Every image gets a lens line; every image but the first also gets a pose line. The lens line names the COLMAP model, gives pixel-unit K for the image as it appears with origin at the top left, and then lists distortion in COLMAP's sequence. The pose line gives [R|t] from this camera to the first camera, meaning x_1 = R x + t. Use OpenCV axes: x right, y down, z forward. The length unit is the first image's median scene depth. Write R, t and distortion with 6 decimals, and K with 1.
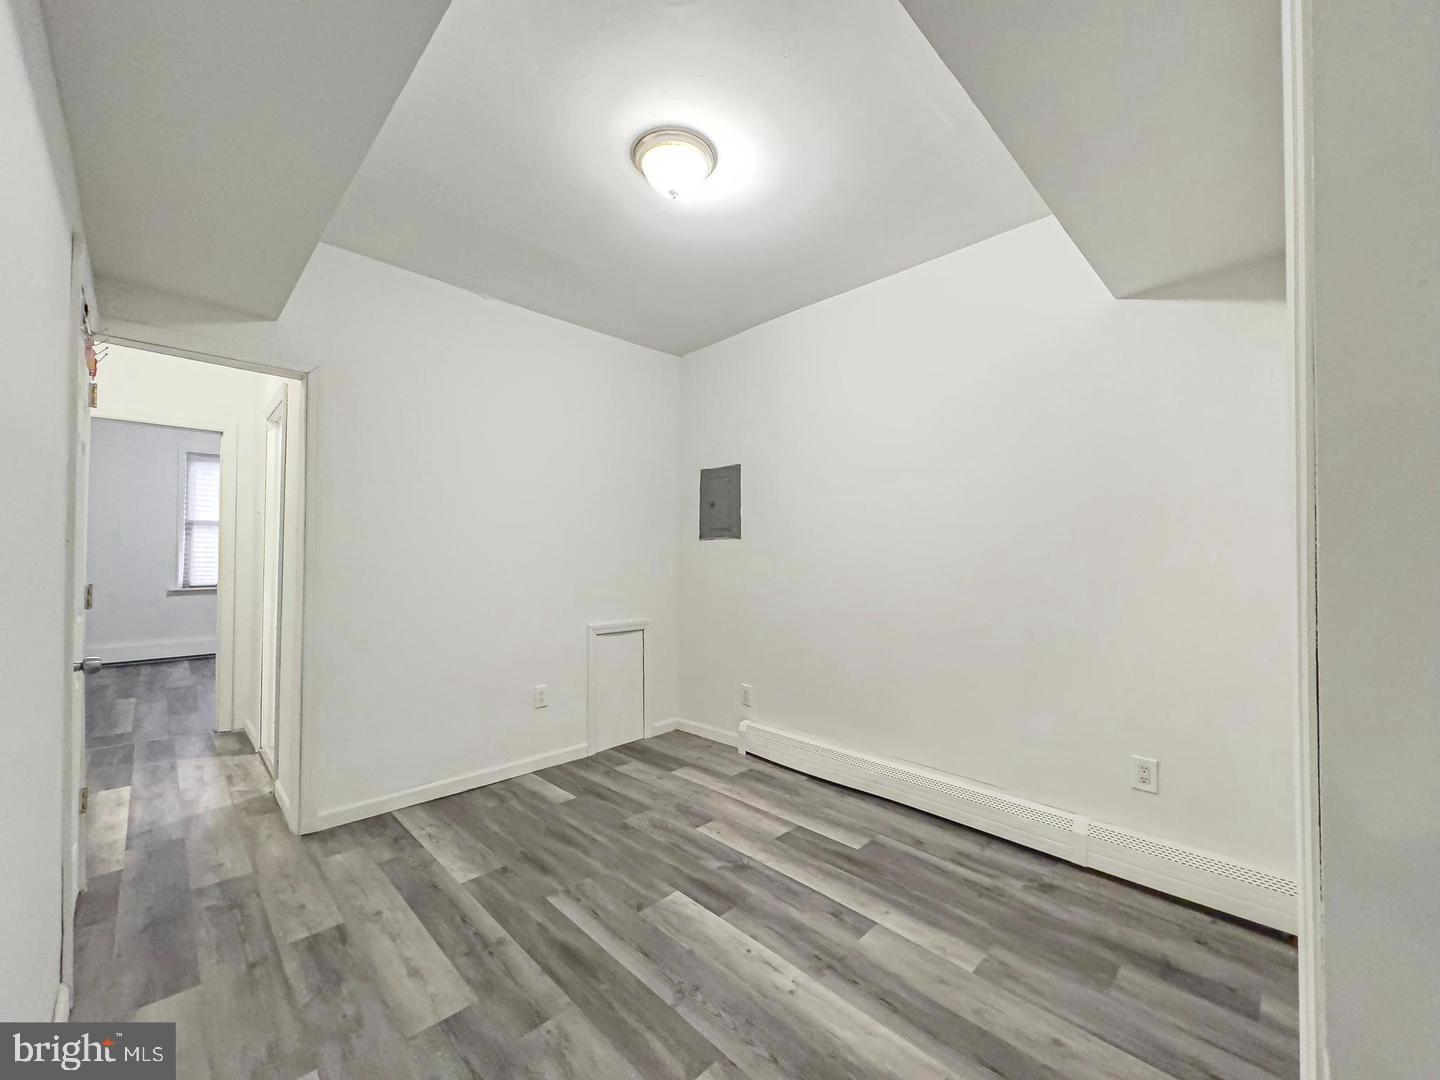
lens RADIAL K [[579.2, 0, 720.7], [0, 579.2, 543.7], [0, 0, 1]] dist [-0.001142, -0.000784]
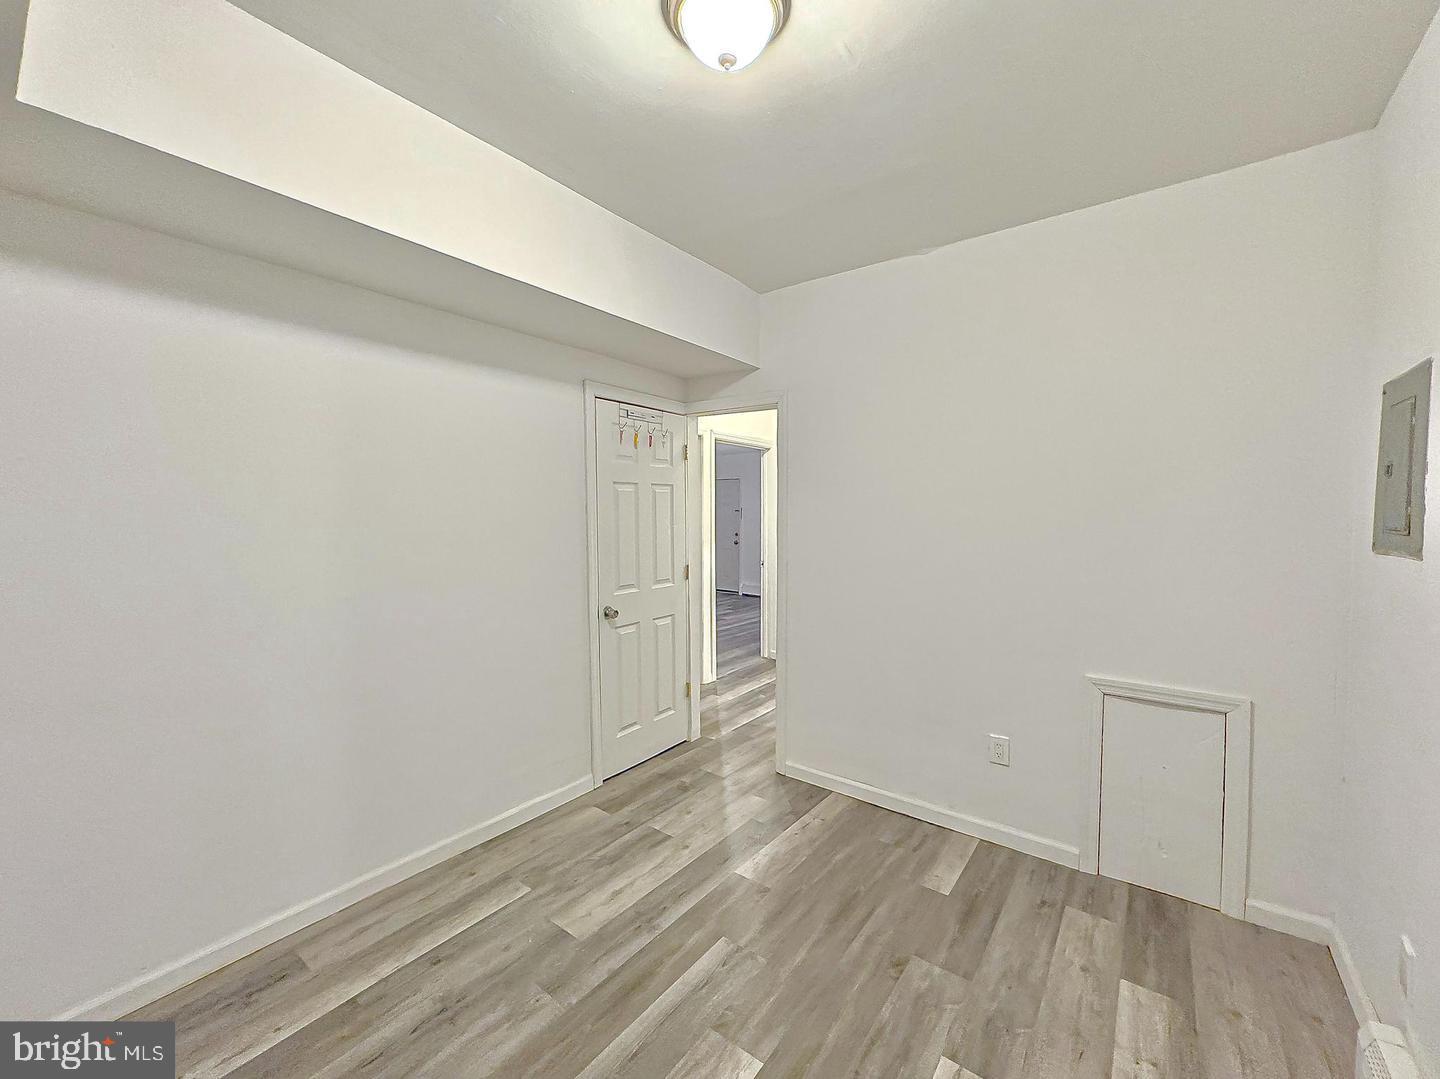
lens RADIAL K [[579.2, 0, 714.4], [0, 579.2, 534.3], [0, 0, 1]] dist [-0.001142, -0.000784]
pose [[0.132108, 0.035404, -0.990603, 0.496107], [0.018992, 0.999088, 0.038240, -0.068410], [0.991053, -0.023866, 0.131315, 0.708076]]
